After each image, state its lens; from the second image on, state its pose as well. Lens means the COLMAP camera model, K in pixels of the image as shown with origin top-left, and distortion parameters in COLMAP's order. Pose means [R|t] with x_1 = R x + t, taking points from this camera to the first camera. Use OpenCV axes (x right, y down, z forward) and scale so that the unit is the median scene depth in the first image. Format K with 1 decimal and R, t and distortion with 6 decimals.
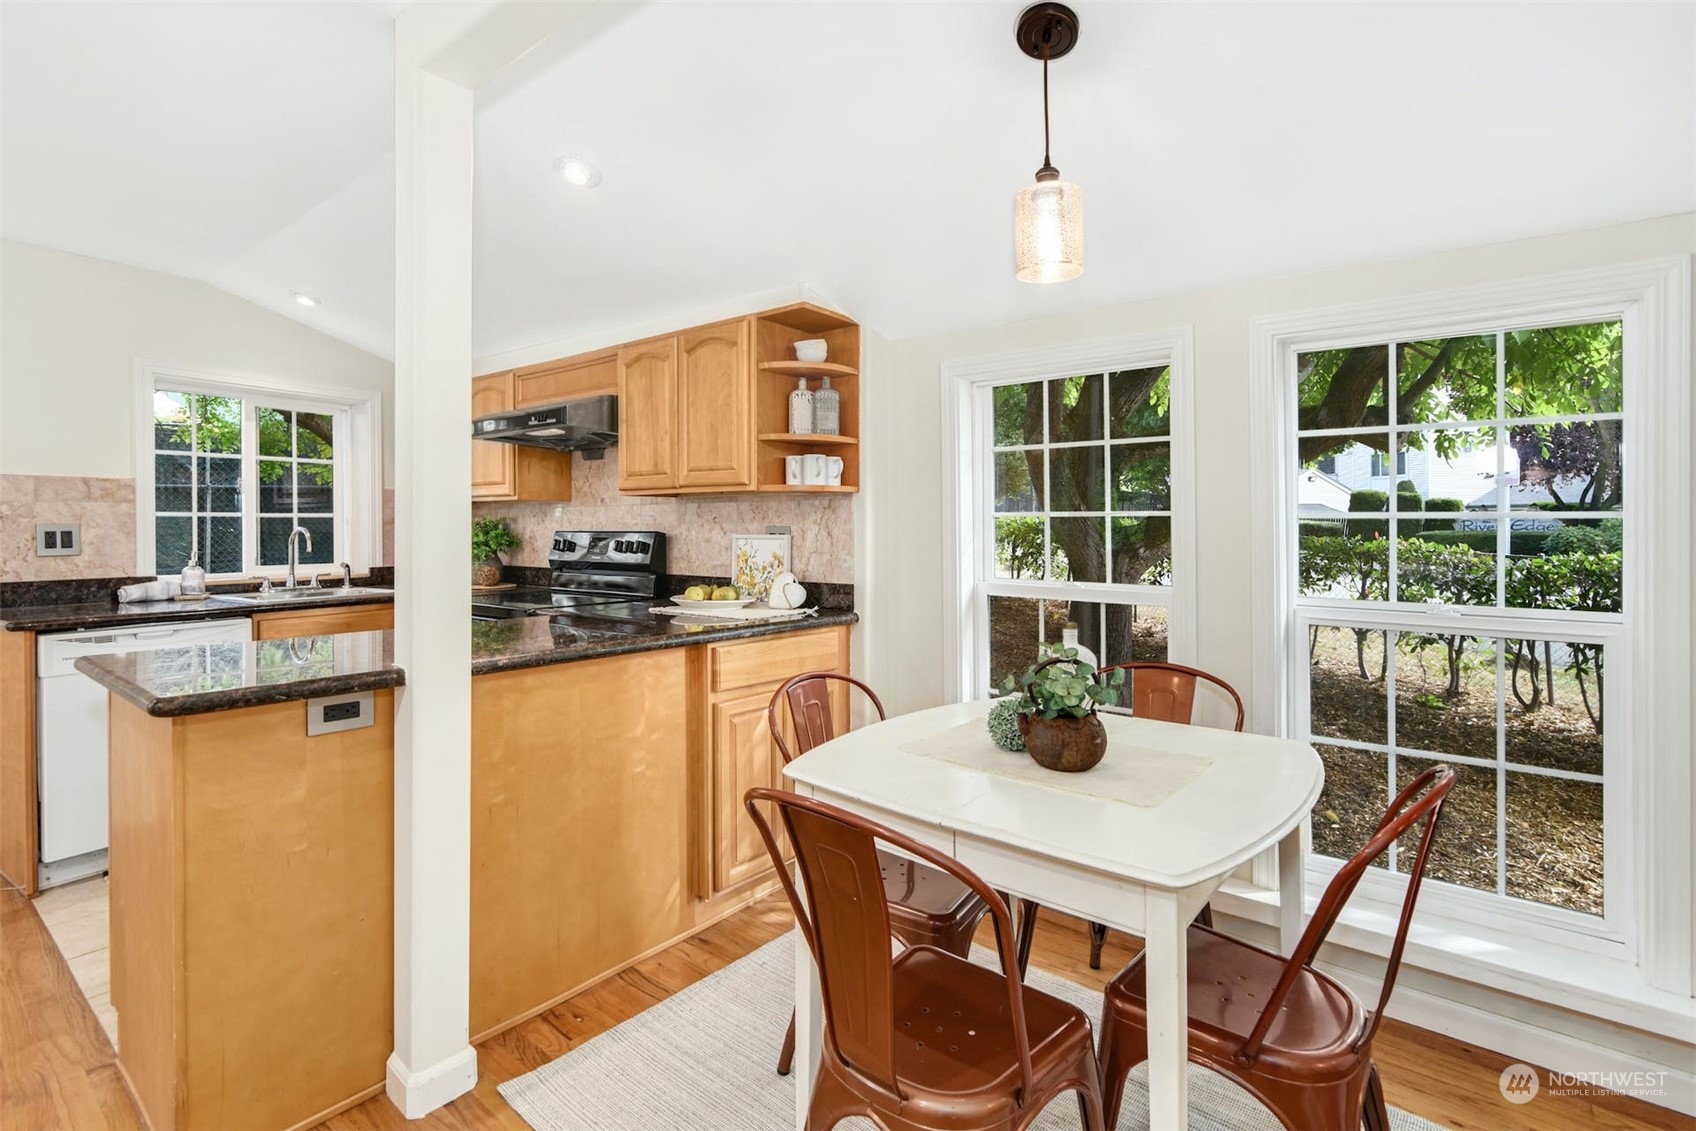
lens RADIAL K [[803.1, 0, 852.6], [0, 803.1, 536.0], [0, 0, 1]] dist [0.019531, 0.000844]
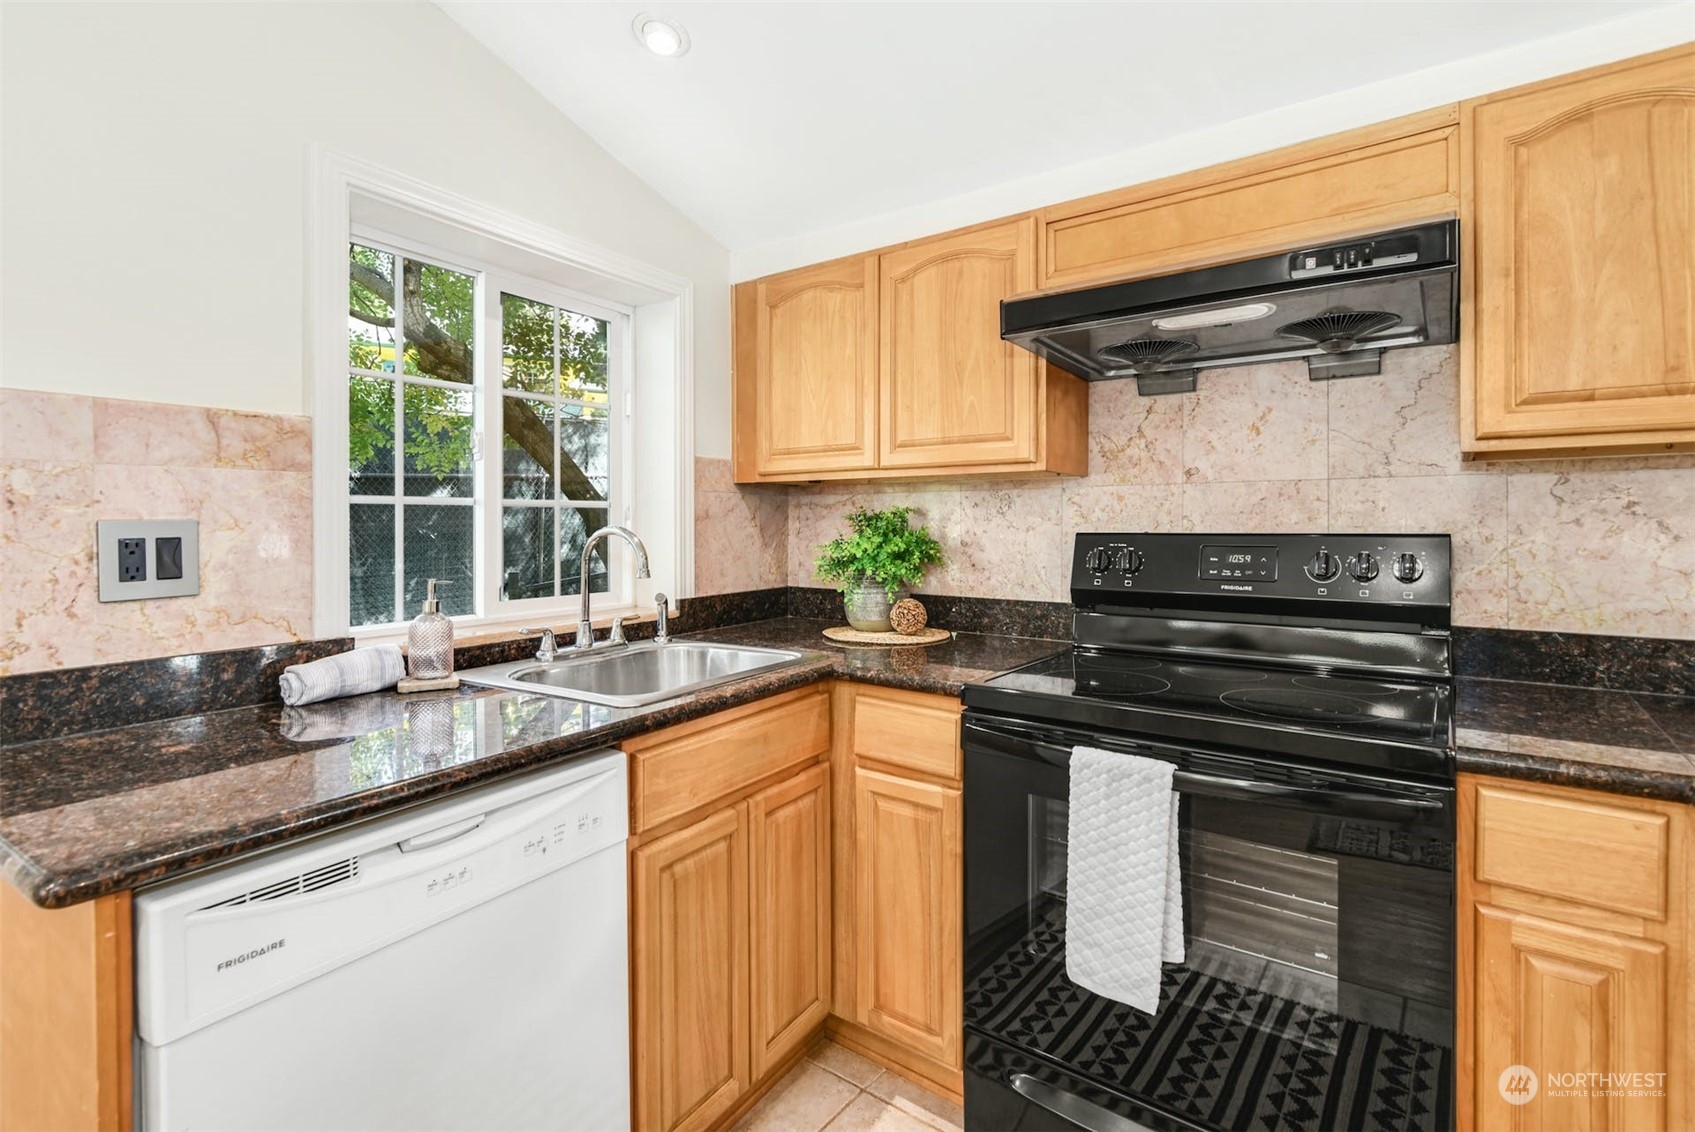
lens RADIAL K [[765.6, 0, 850.2], [0, 765.6, 522.9], [0, 0, 1]] dist [0.004240, -0.000624]
pose [[0.999338, -0.001872, 0.036319, -0.655466], [0.002201, 0.999957, -0.009013, -0.009313], [-0.036301, 0.009087, 0.999300, 0.624306]]
